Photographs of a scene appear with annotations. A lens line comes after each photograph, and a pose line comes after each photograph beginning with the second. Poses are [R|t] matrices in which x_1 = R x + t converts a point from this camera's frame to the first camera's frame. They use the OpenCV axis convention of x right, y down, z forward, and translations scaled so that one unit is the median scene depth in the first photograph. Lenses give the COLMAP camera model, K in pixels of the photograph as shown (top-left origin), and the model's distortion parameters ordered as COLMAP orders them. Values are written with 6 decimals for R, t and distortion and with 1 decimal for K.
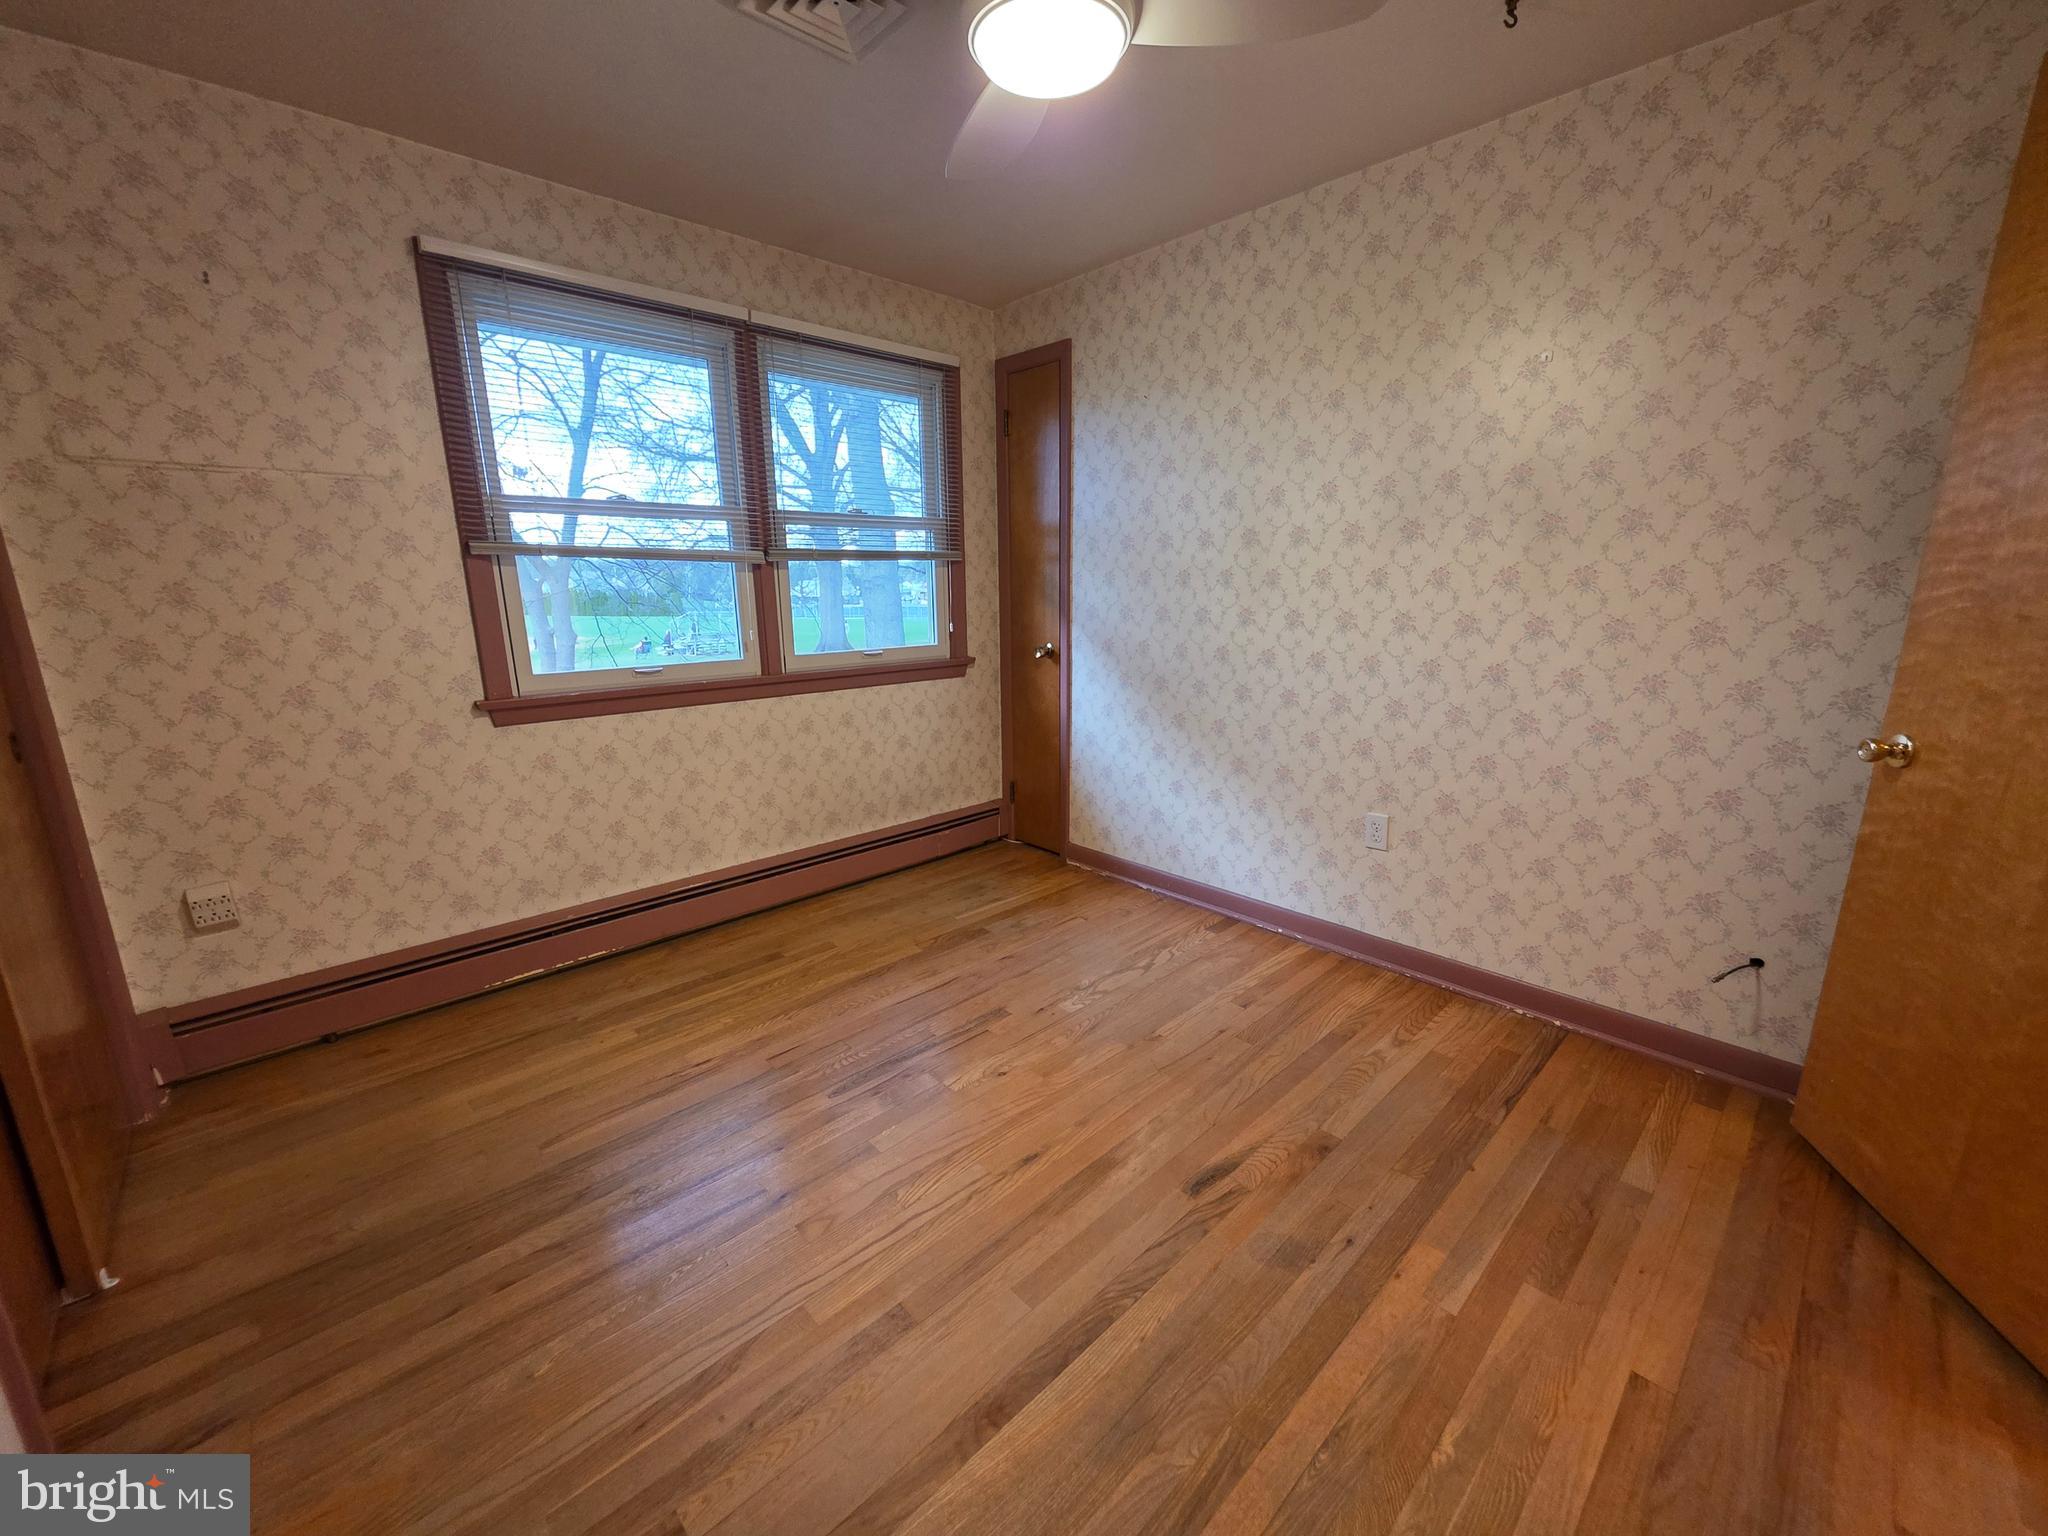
lens RADIAL K [[812.1, 0, 1029.9], [0, 812.1, 762.8], [0, 0, 1]] dist [0.002113, -0.000174]
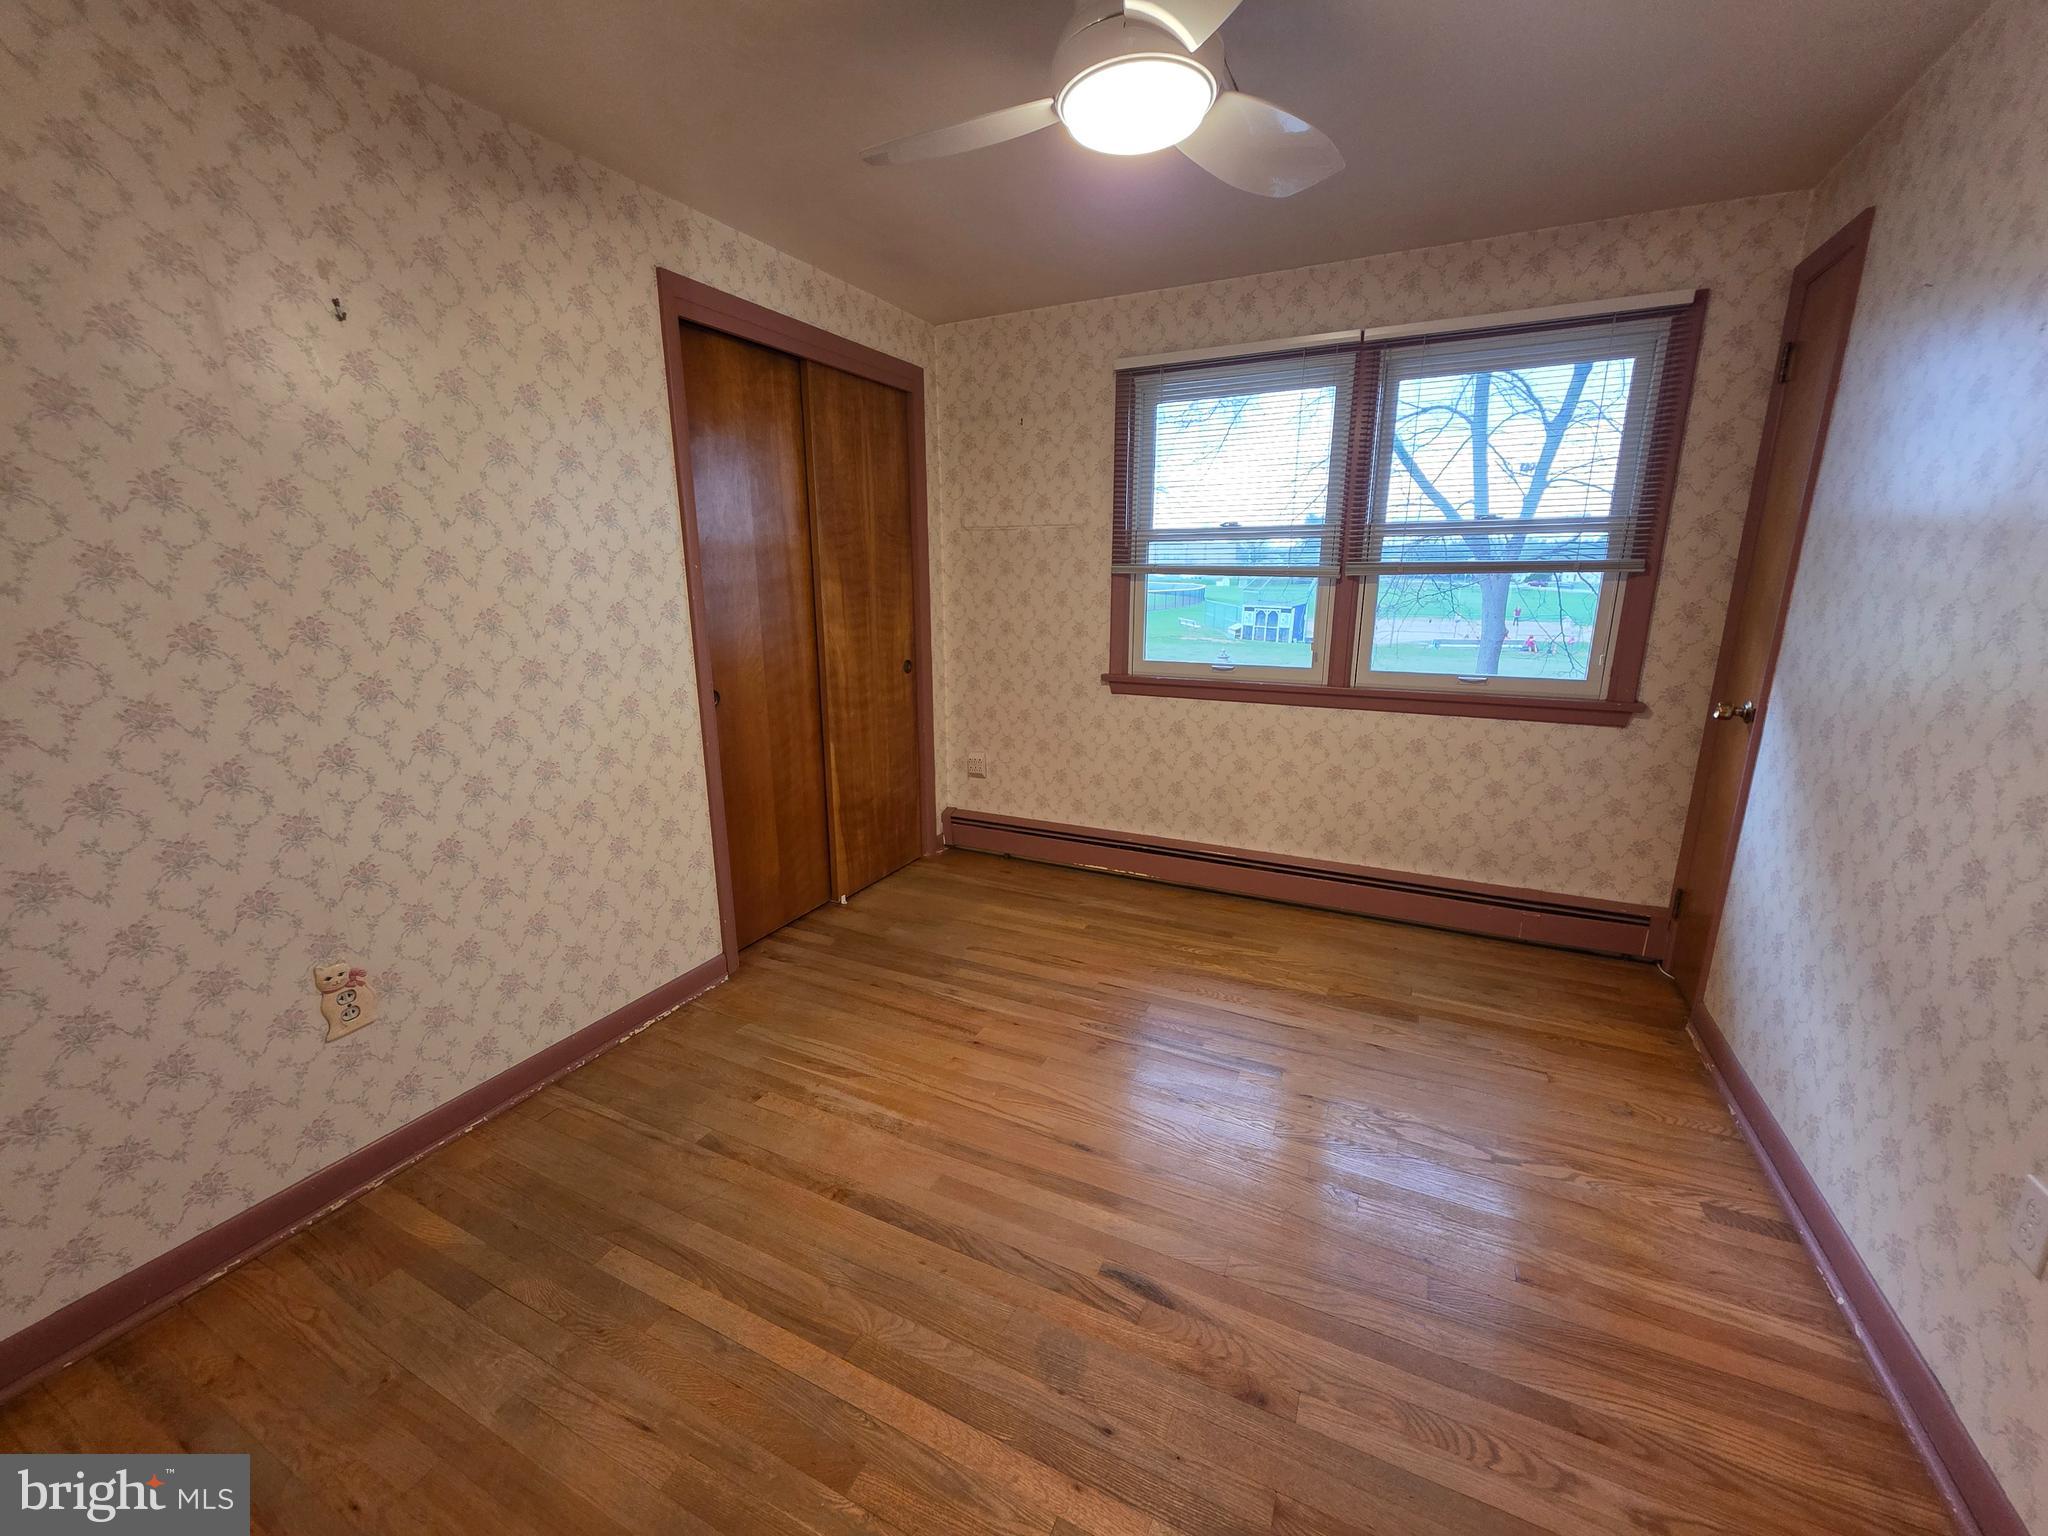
lens RADIAL K [[811.3, 0, 1024.0], [0, 811.3, 768.0], [0, 0, 1]] dist [-0.000103, -0.000348]
pose [[0.346092, 0.227269, -0.910258, 0.559662], [-0.205535, 0.965015, 0.162793, -0.106809], [0.915410, 0.130748, 0.380696, 0.299734]]
